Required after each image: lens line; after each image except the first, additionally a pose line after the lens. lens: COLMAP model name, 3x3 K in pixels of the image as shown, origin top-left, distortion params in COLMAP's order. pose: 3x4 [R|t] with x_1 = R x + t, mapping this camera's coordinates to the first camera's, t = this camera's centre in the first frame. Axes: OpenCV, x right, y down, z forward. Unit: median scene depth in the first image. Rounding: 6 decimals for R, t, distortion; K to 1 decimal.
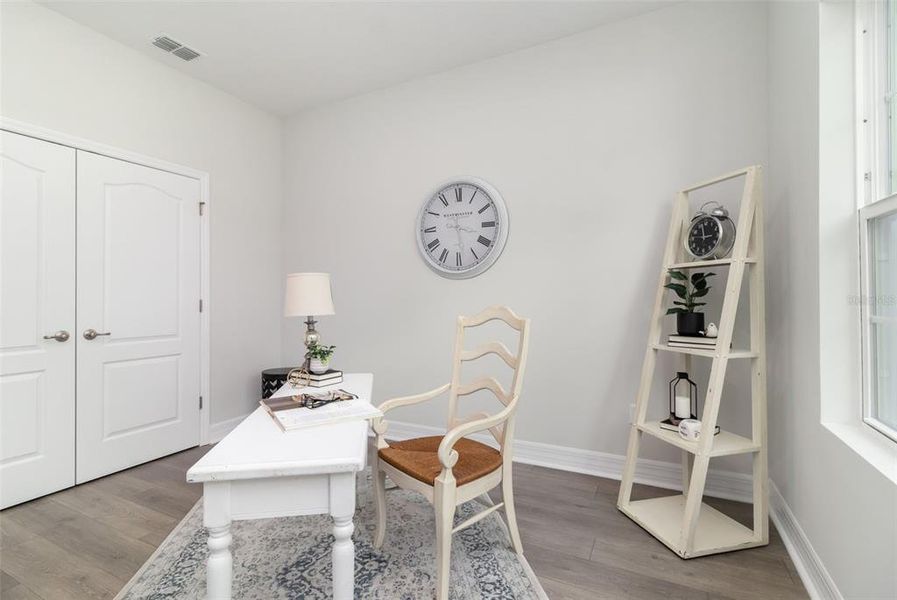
lens RADIAL K [[419.3, 0, 448.5], [0, 419.3, 300.0], [0, 0, 1]] dist [-0.012480, -0.000218]
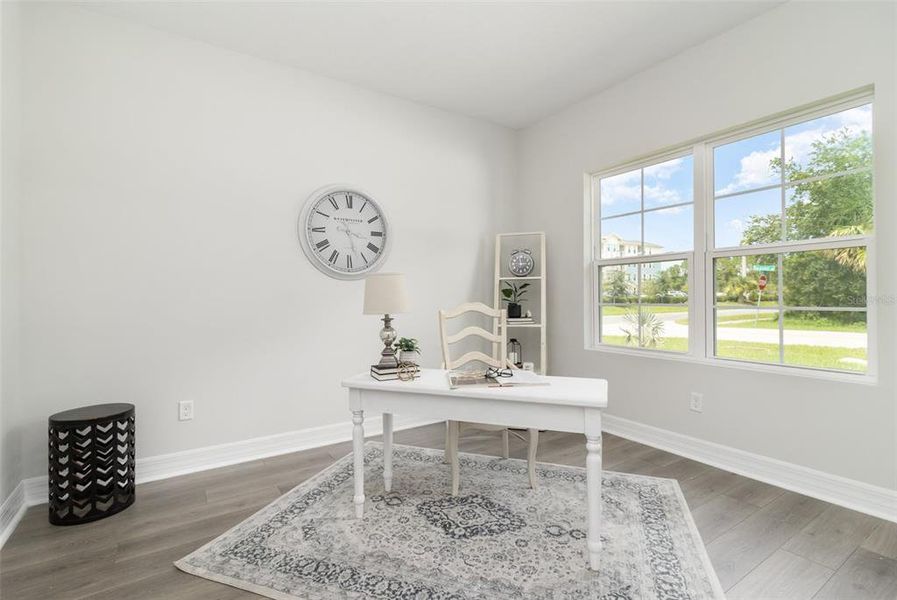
lens RADIAL K [[419.3, 0, 448.5], [0, 419.3, 300.0], [0, 0, 1]] dist [-0.012480, -0.000218]
pose [[0.501526, -0.003351, 0.865136, -0.784998], [0.008135, 0.999967, -0.000842, 0.004900], [-0.865104, 0.007460, 0.501536, 0.239770]]
